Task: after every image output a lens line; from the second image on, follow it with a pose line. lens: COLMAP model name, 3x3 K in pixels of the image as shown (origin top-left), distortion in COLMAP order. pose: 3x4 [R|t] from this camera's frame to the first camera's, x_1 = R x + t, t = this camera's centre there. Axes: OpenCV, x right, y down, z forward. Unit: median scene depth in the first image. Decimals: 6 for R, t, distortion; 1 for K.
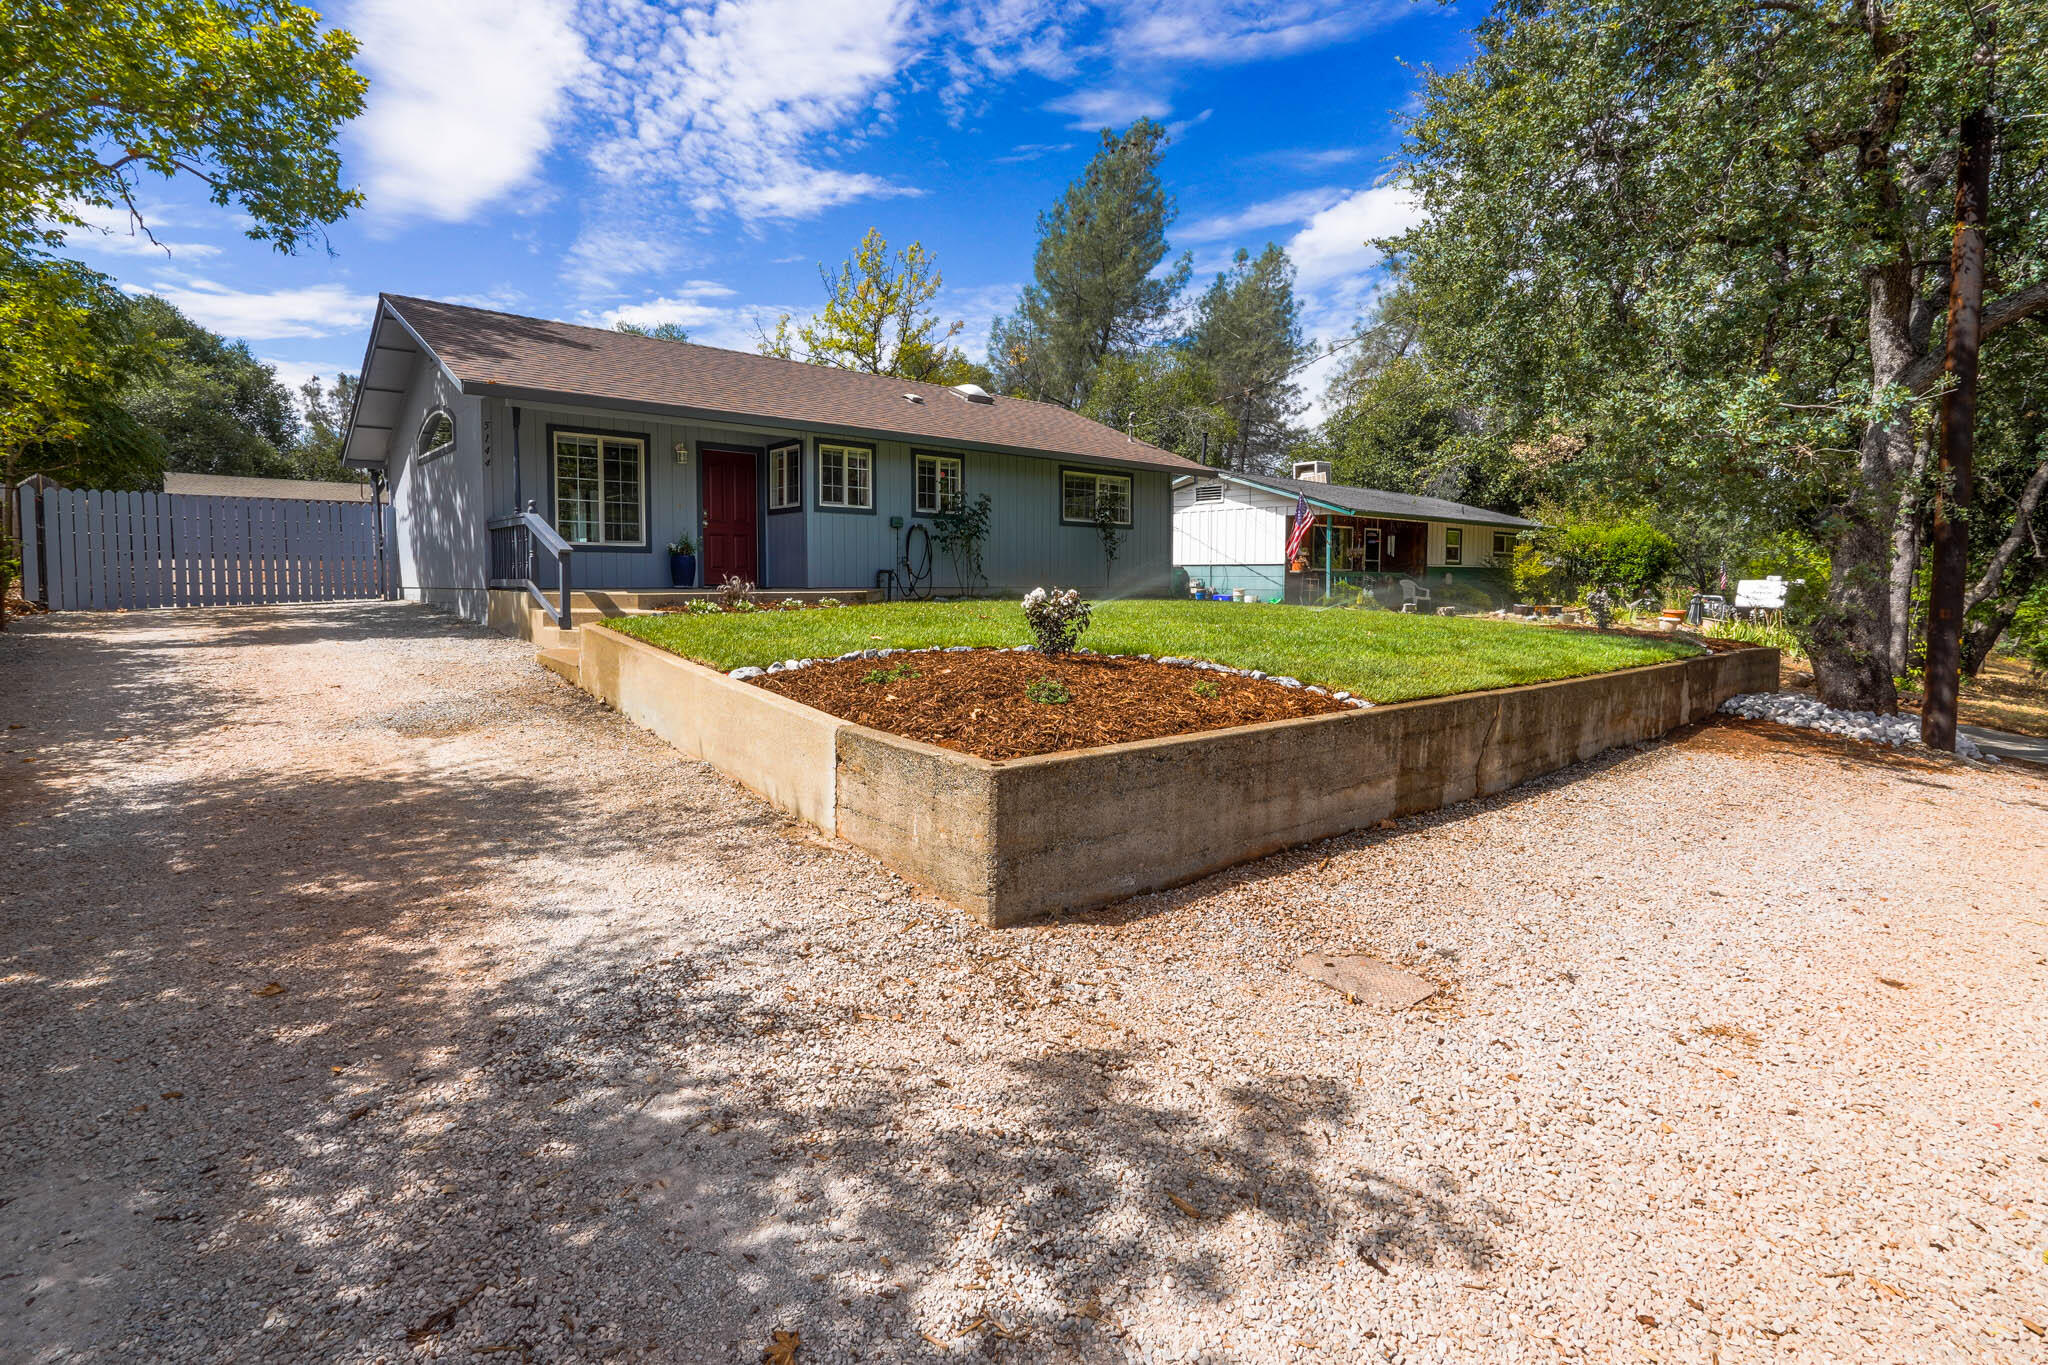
lens RADIAL K [[972.0, 0, 1023.0], [0, 972.0, 624.5], [0, 0, 1]] dist [-0.001296, 0.001193]
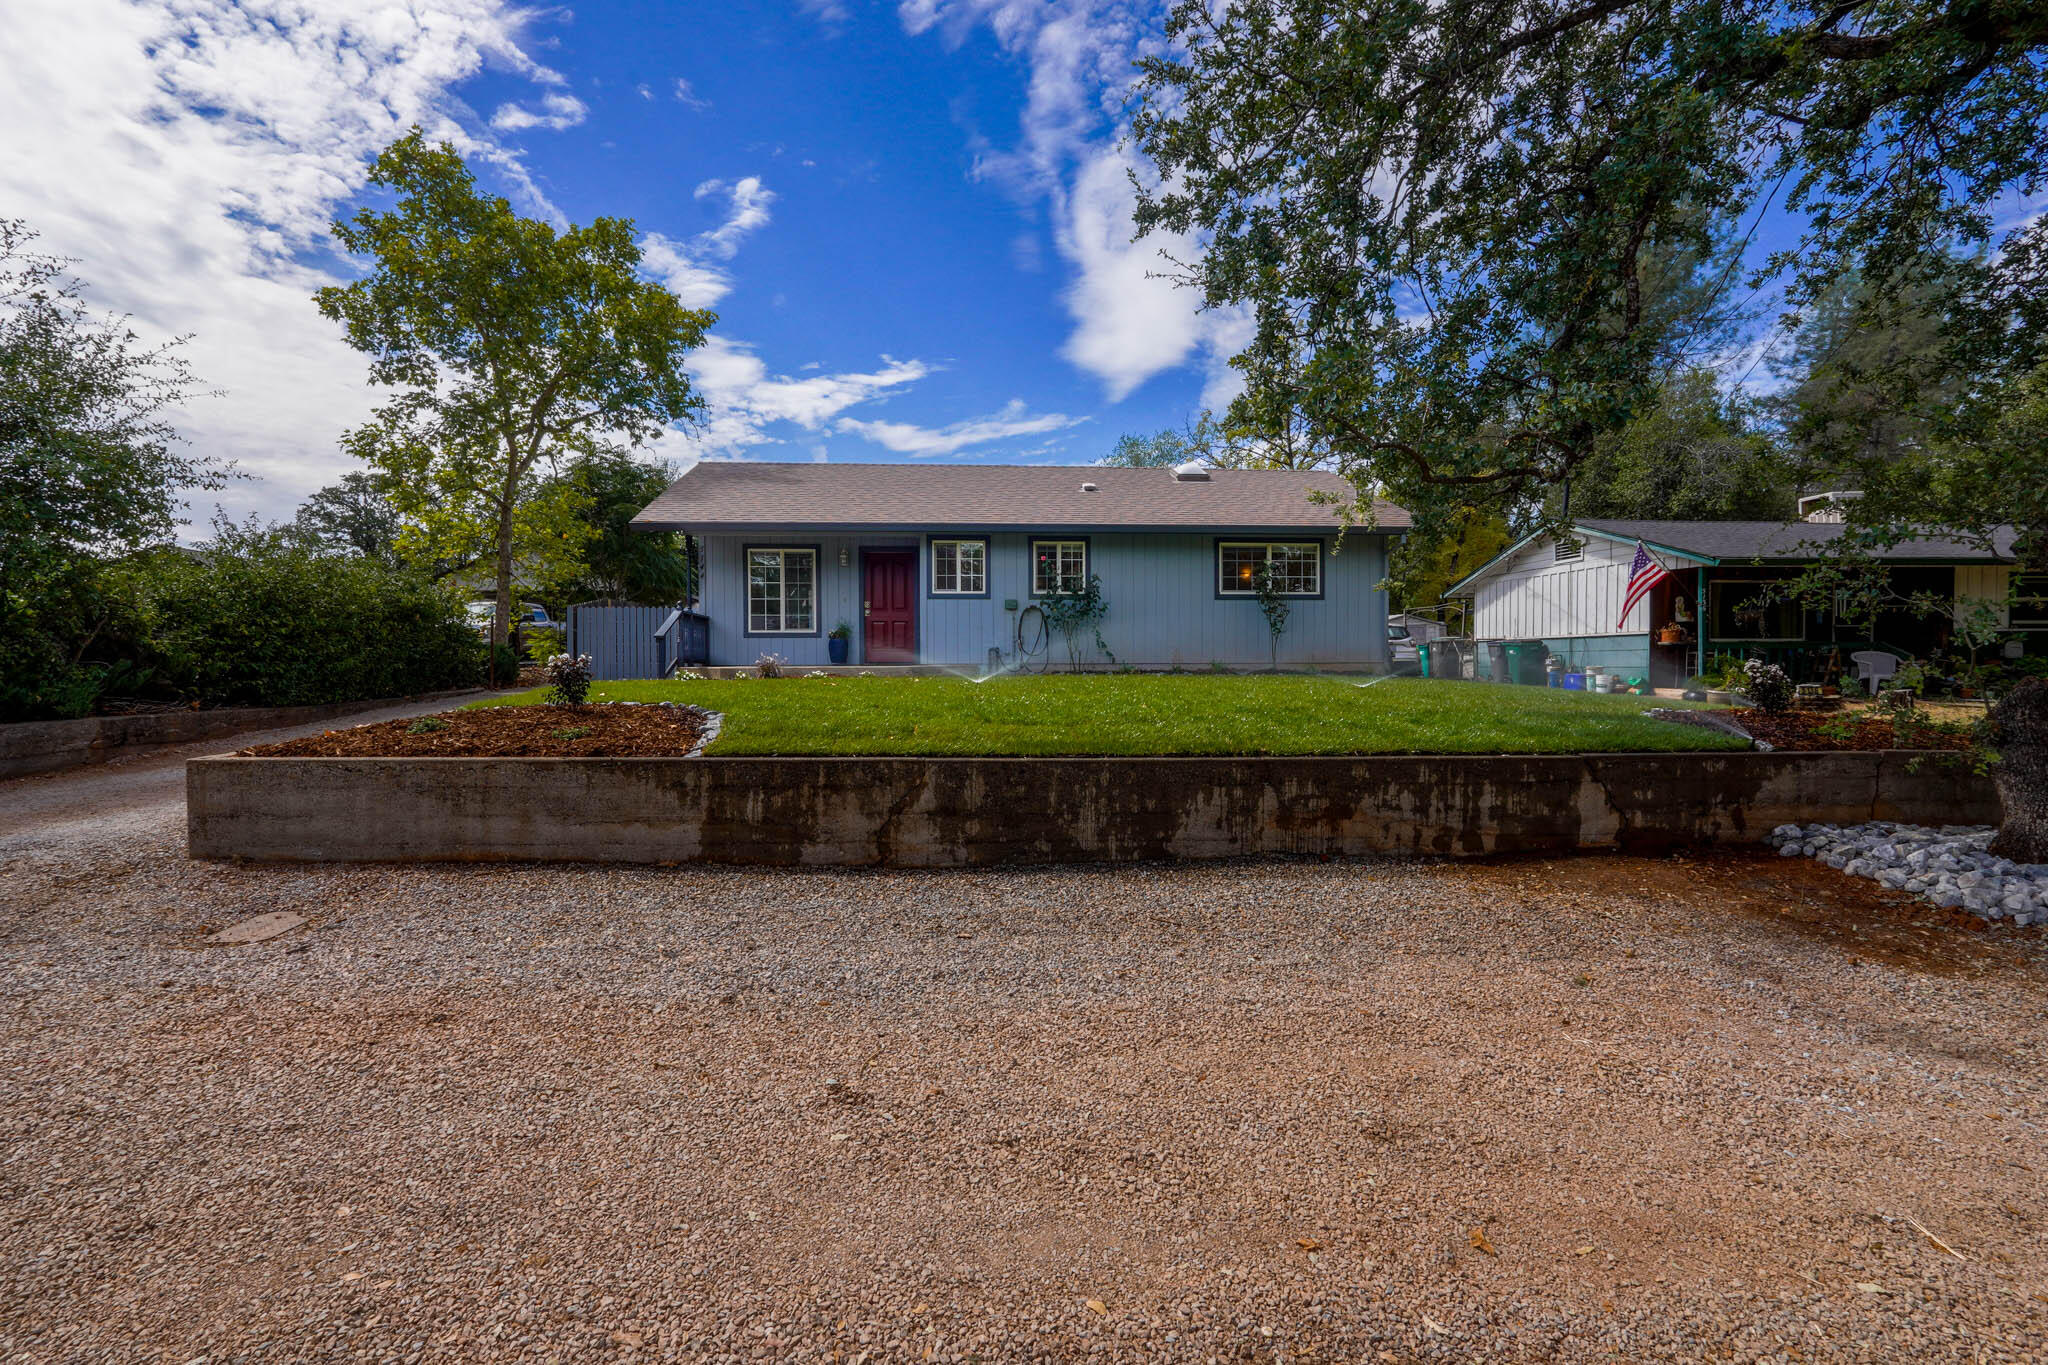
lens RADIAL K [[966.6, 0, 1009.1], [0, 966.6, 684.1], [0, 0, 1]] dist [0.000294, 0.001576]
pose [[0.805817, 0.003991, -0.592151, 0.506432], [-0.019898, 0.999595, -0.020340, 0.006638], [0.591830, 0.028173, 0.805570, 0.121836]]
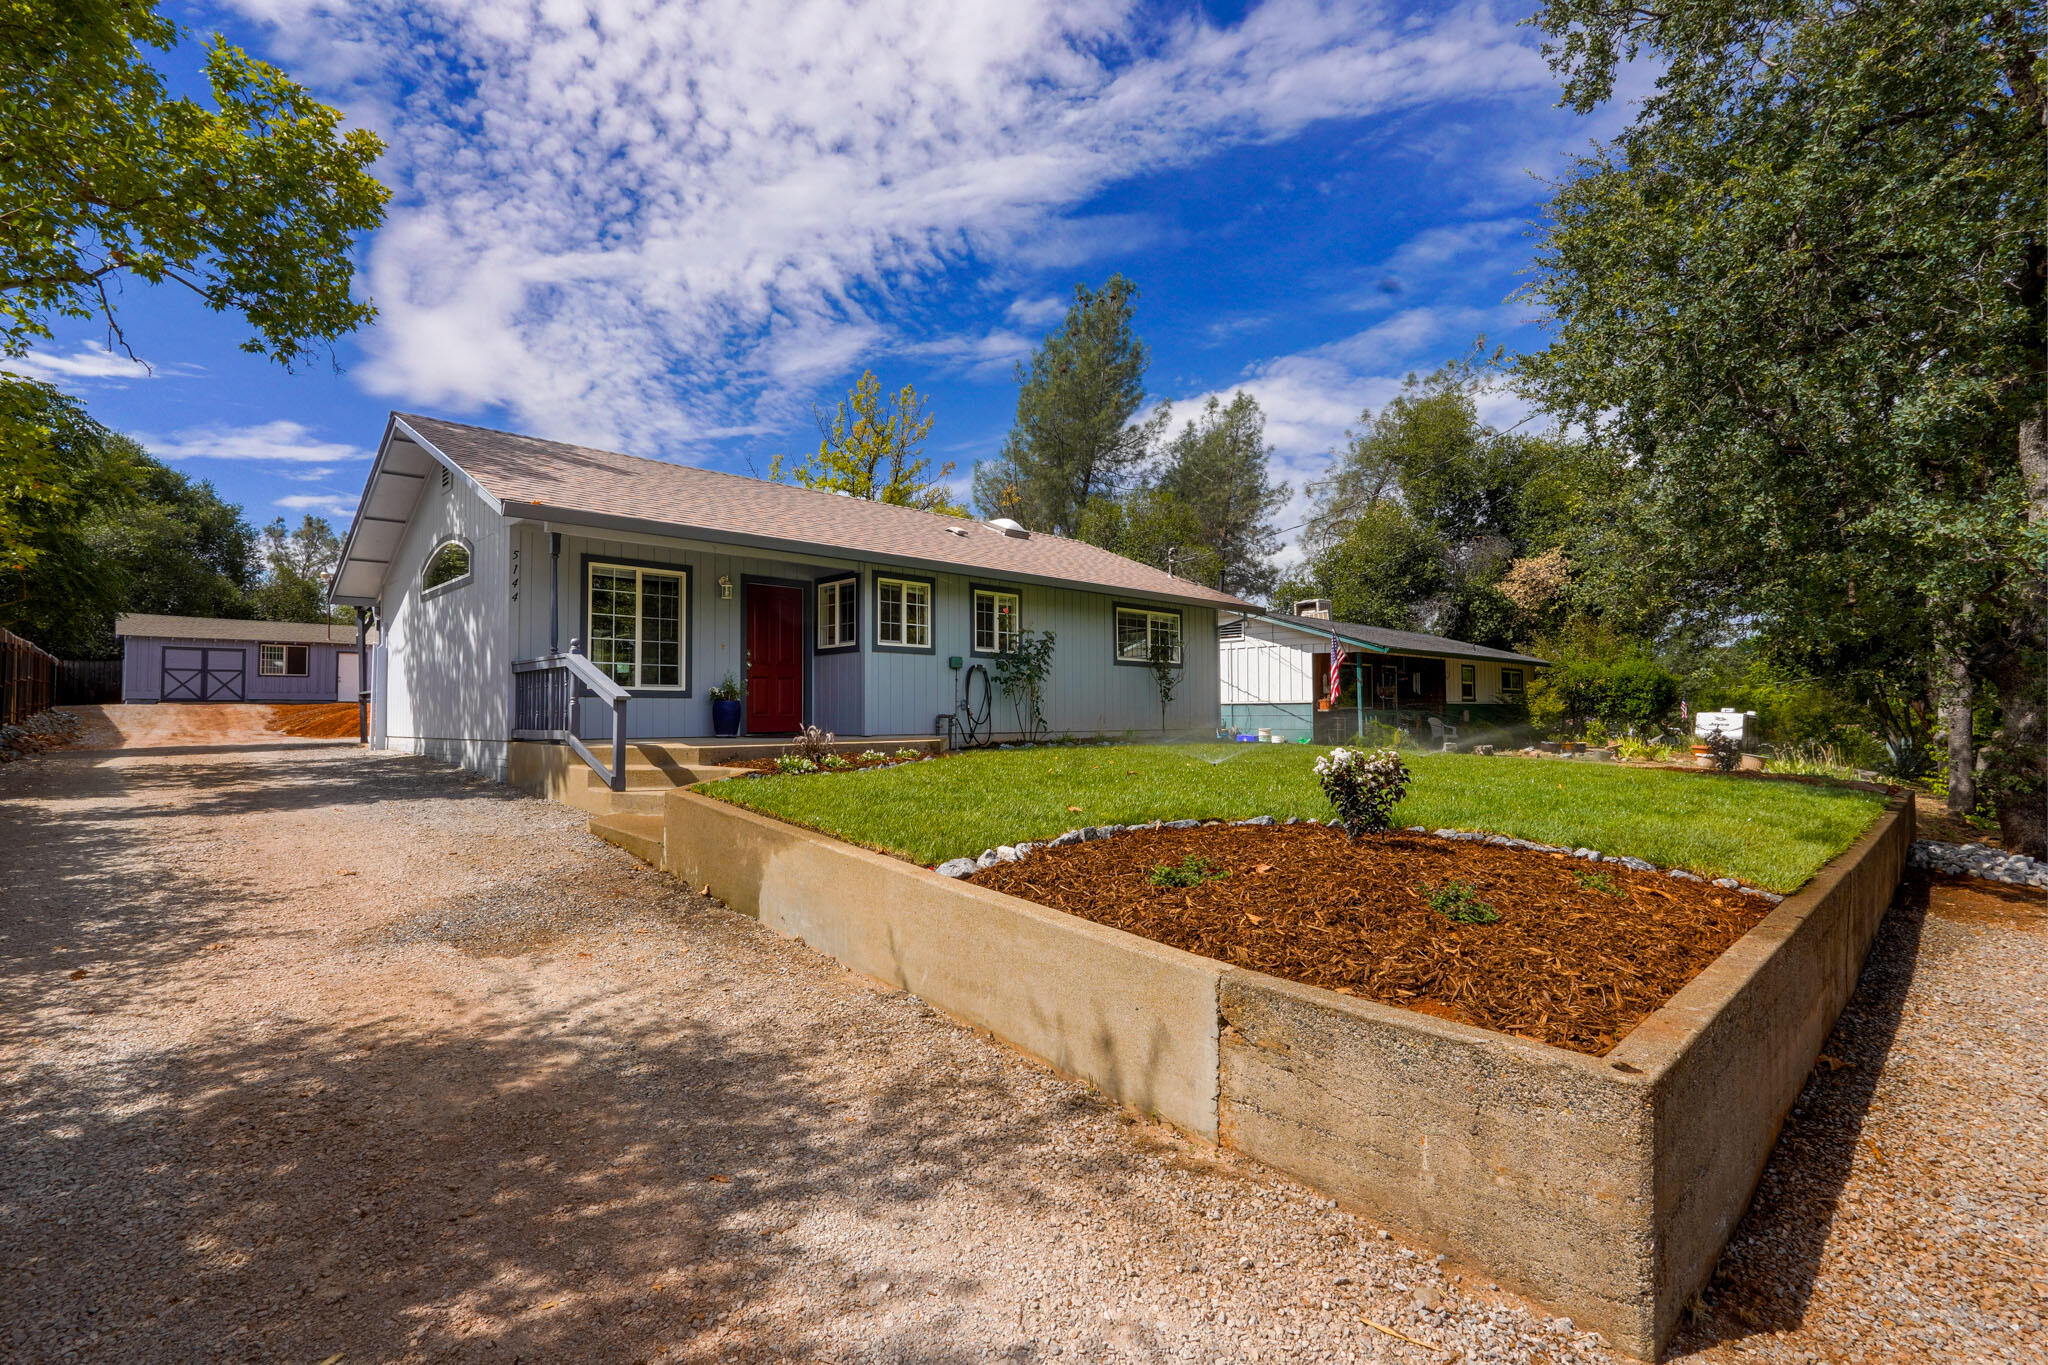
lens RADIAL K [[947.3, 0, 1018.5], [0, 947.3, 682.6], [0, 0, 1]] dist [-0.003059, 0.000673]
pose [[0.998917, -0.005778, 0.046174, -0.110578], [0.009511, 0.996666, -0.081034, -0.012911], [-0.045551, 0.081385, 0.995641, 0.107121]]
